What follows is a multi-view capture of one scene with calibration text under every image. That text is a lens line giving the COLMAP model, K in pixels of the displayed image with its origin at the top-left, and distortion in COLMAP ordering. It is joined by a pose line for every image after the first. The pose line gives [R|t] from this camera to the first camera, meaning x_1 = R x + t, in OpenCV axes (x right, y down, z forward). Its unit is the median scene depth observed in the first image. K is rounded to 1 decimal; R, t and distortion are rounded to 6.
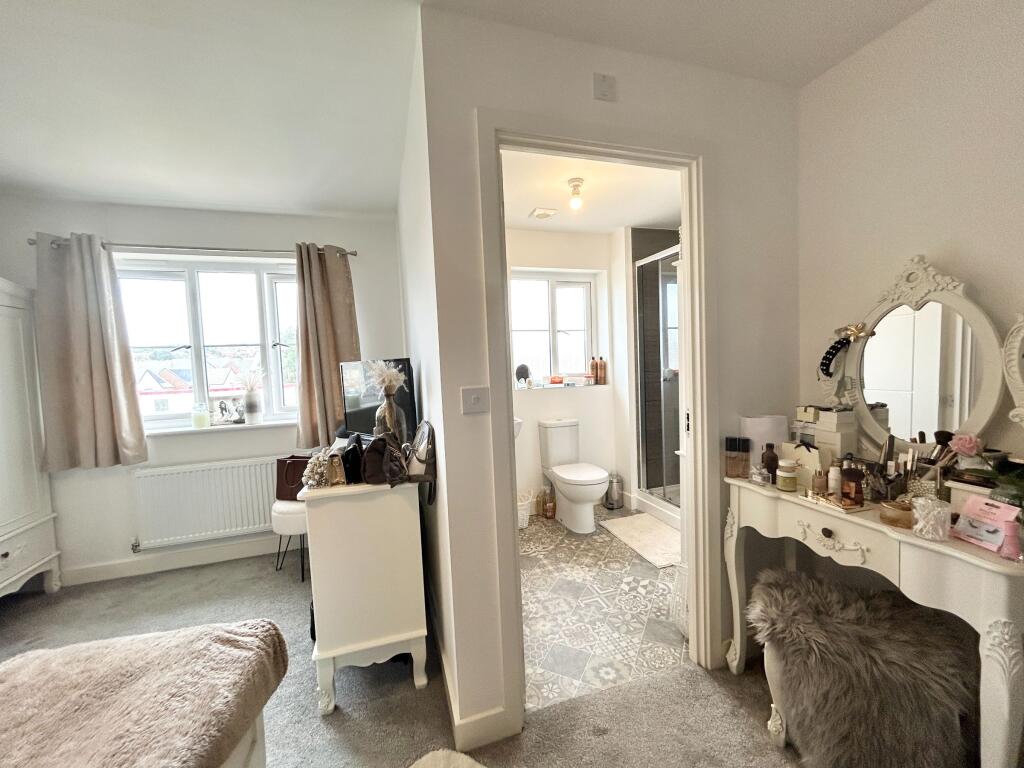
lens RADIAL K [[411.2, 0, 518.1], [0, 411.2, 389.0], [0, 0, 1]] dist [0.000710, -0.000182]
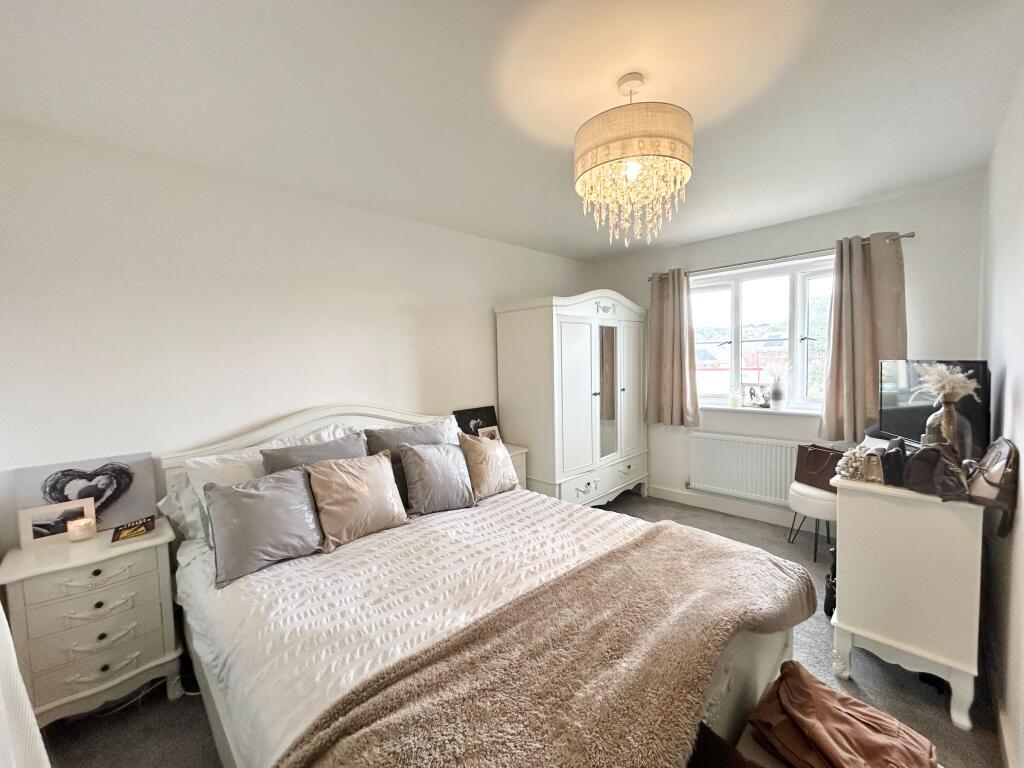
lens RADIAL K [[411.2, 0, 511.4], [0, 411.2, 384.6], [0, 0, 1]] dist [0.000710, -0.000182]
pose [[0.442405, 0.080574, -0.893188, 0.065616], [-0.049383, 0.996633, 0.065446, -0.036136], [0.895455, 0.015154, 0.444895, -0.264169]]
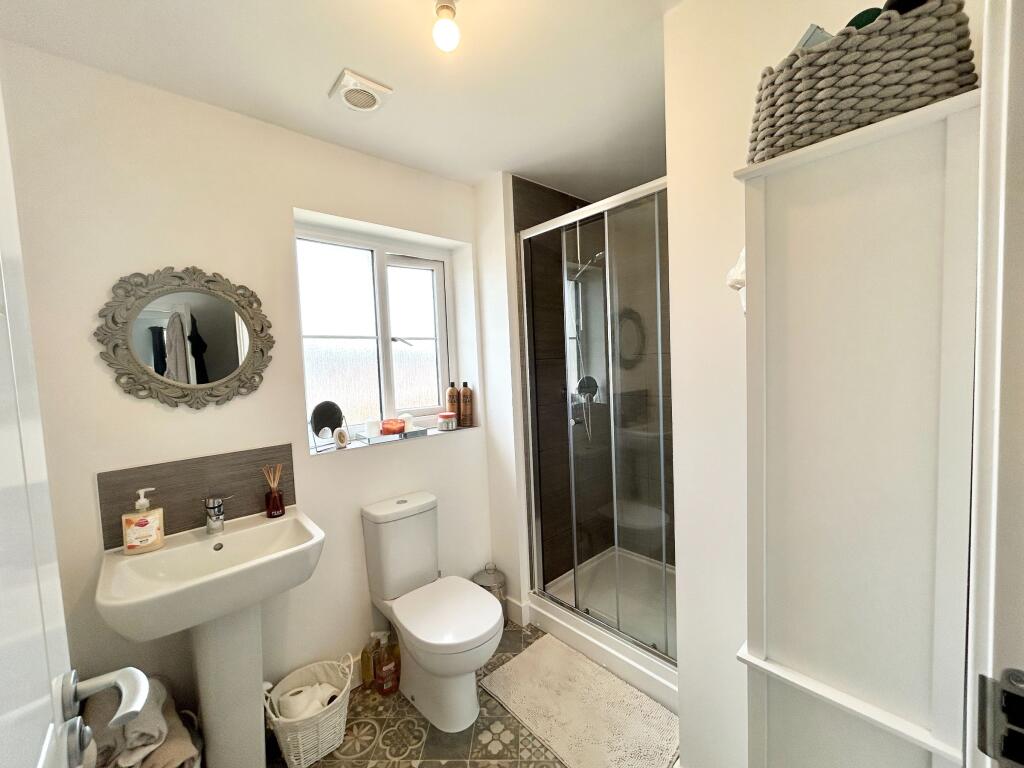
lens RADIAL K [[411.2, 0, 512.0], [0, 411.2, 386.4], [0, 0, 1]] dist [0.000710, -0.000182]
pose [[0.916478, -0.023992, 0.399364, 0.018325], [0.031868, 0.999406, -0.013093, -0.061313], [-0.398813, 0.024726, 0.916699, 0.399781]]
